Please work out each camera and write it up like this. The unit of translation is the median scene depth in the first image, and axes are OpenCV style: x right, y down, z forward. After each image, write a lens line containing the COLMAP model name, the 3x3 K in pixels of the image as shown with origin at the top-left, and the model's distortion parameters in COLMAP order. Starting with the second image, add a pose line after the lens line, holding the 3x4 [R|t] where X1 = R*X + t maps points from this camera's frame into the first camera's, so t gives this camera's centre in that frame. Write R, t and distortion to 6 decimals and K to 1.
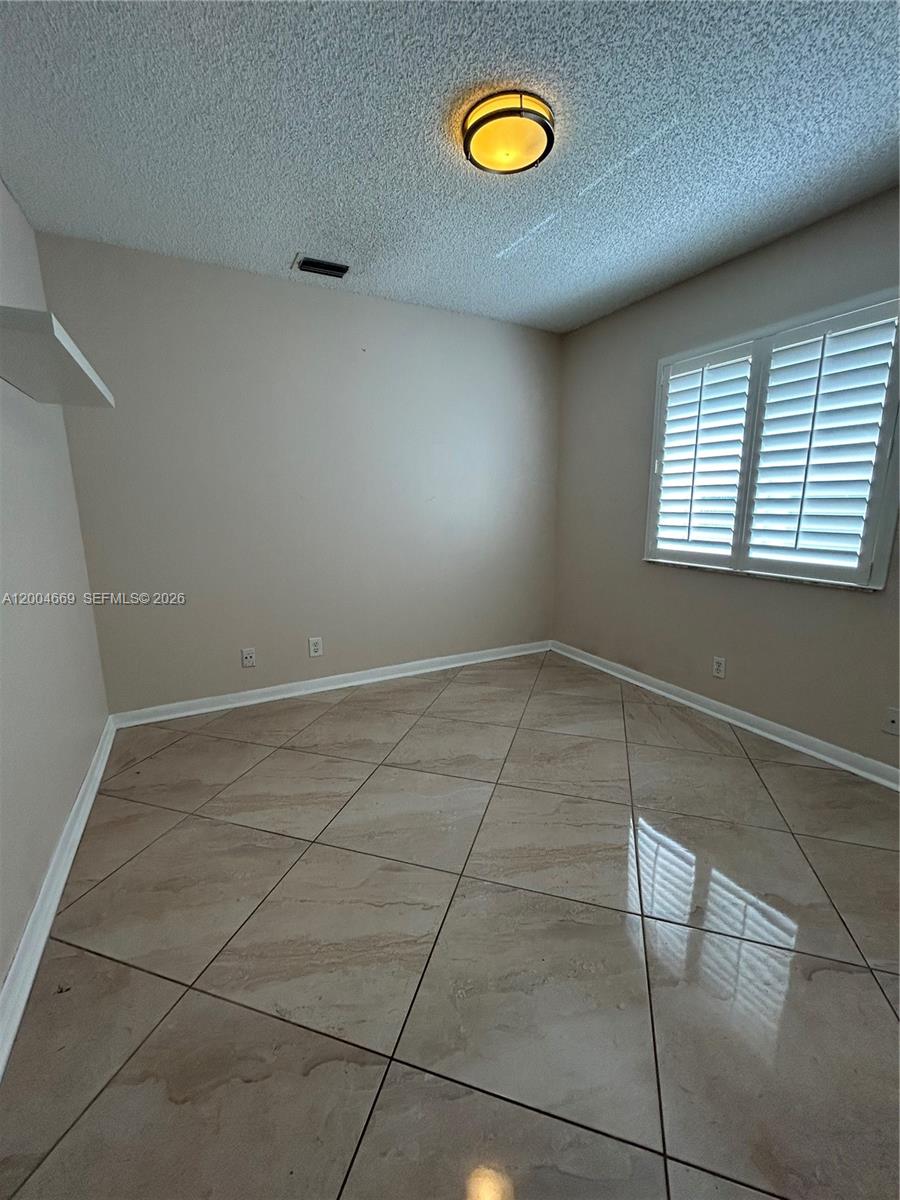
lens RADIAL K [[486.1, 0, 451.9], [0, 486.1, 601.5], [0, 0, 1]] dist [0.001392, -0.000249]
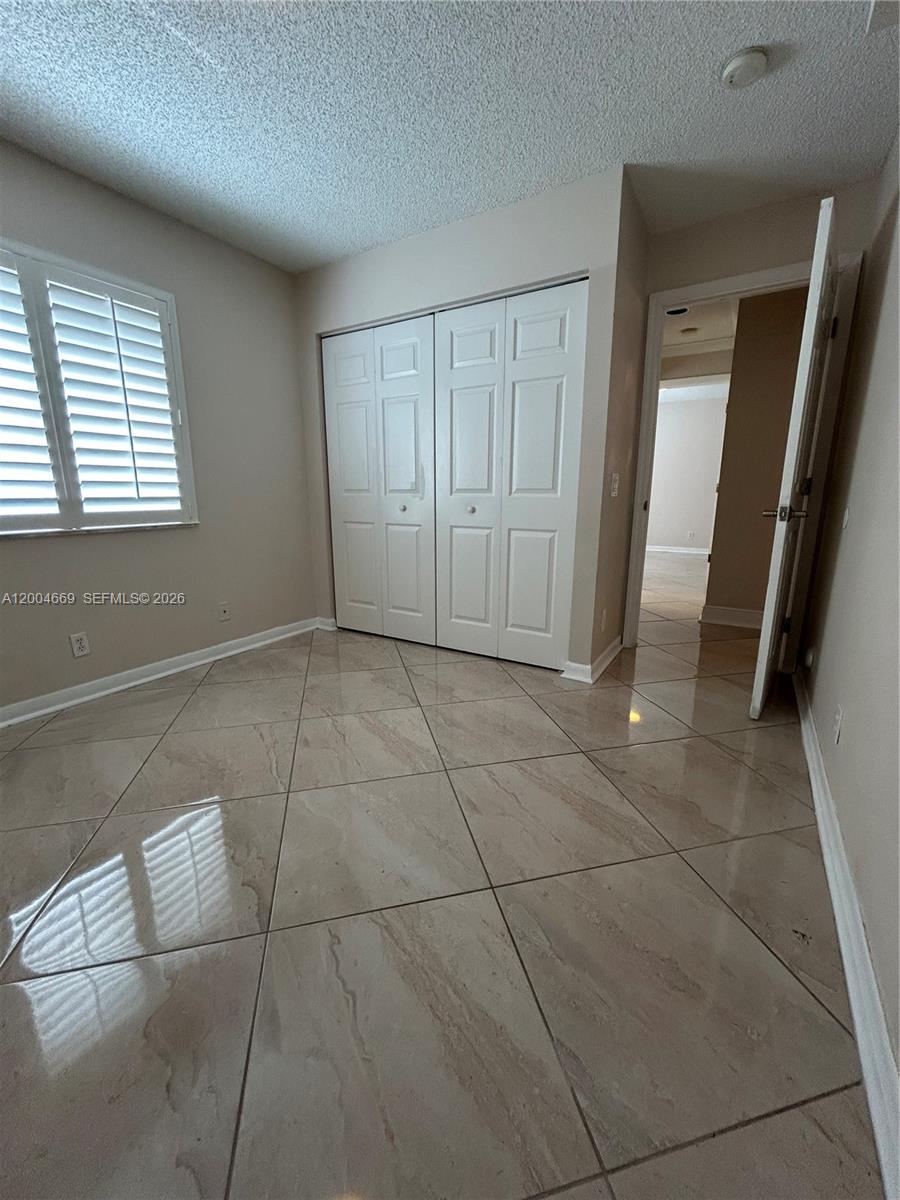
lens RADIAL K [[486.1, 0, 451.9], [0, 486.1, 601.5], [0, 0, 1]] dist [0.001392, -0.000249]
pose [[-0.512081, -0.184023, 0.838993, -0.629191], [0.178833, 0.932532, 0.313691, -0.111649], [-0.840114, 0.310675, -0.444622, 0.996833]]
